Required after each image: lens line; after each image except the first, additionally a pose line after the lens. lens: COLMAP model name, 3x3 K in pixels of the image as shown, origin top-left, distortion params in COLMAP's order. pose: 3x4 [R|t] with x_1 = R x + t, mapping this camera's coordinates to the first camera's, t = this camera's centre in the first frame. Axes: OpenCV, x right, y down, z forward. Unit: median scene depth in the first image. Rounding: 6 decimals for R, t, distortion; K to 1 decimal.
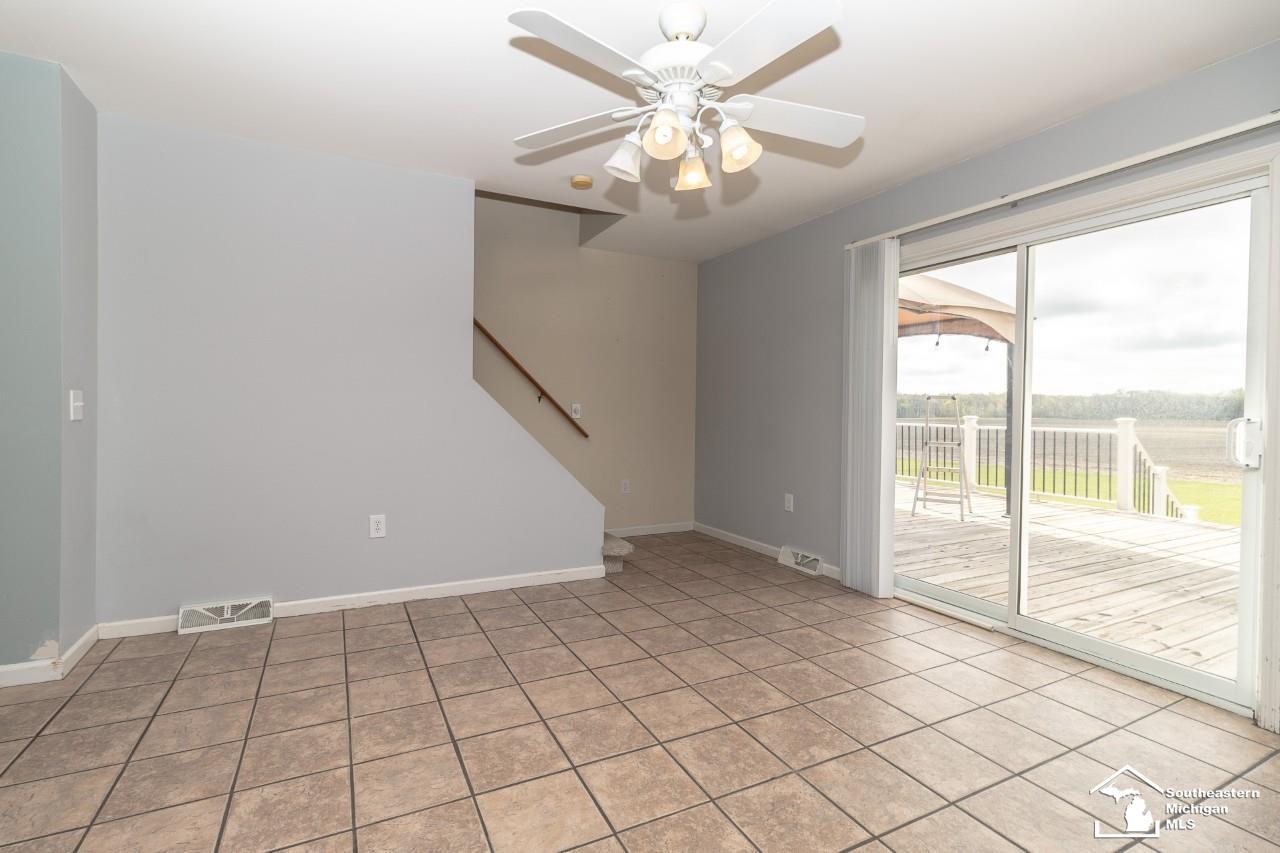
lens RADIAL K [[591.1, 0, 642.9], [0, 591.1, 417.8], [0, 0, 1]] dist [0.001683, 0.000172]
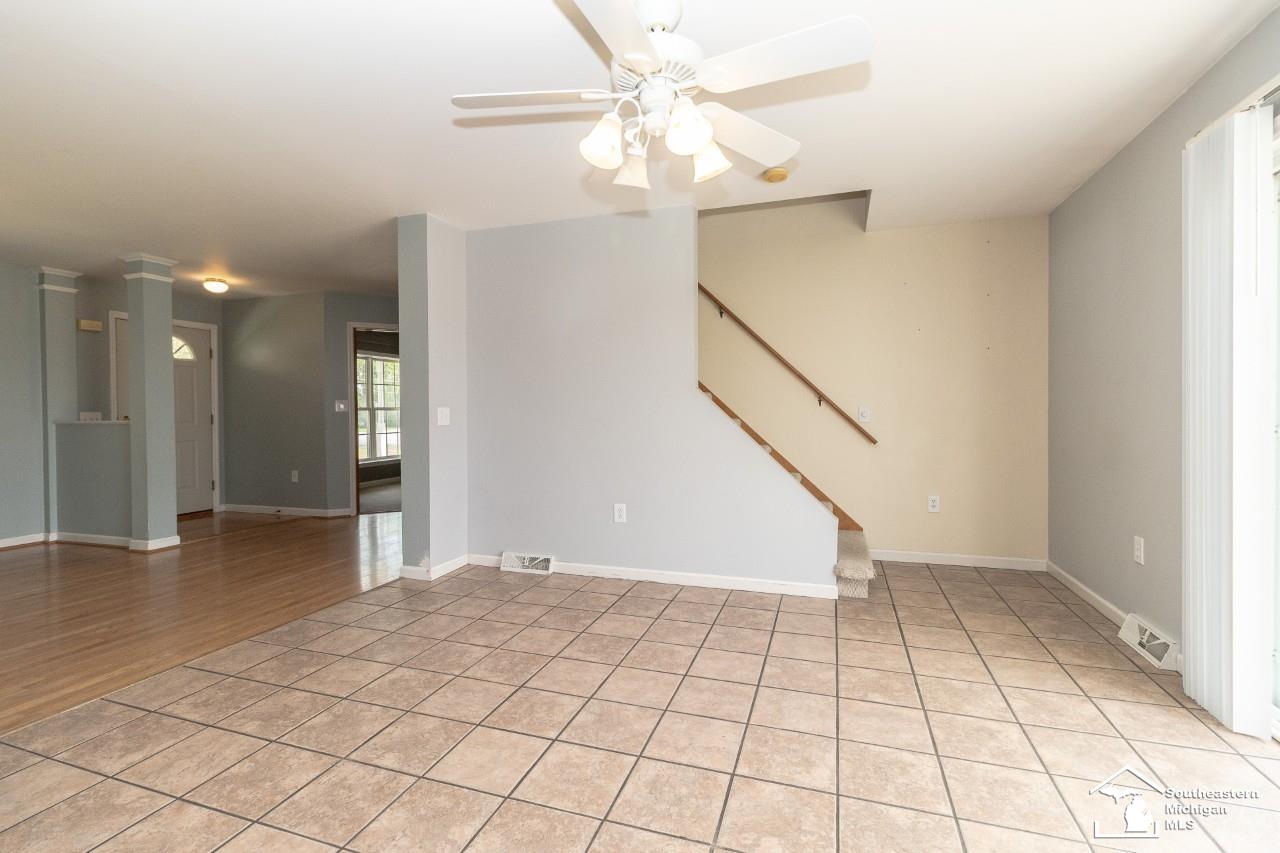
lens RADIAL K [[591.1, 0, 642.9], [0, 591.1, 417.8], [0, 0, 1]] dist [0.001683, 0.000172]
pose [[0.697613, -0.007293, -0.716438, 0.491948], [0.005321, 0.999973, -0.004998, -0.005705], [0.716455, -0.000325, 0.697633, 0.208938]]
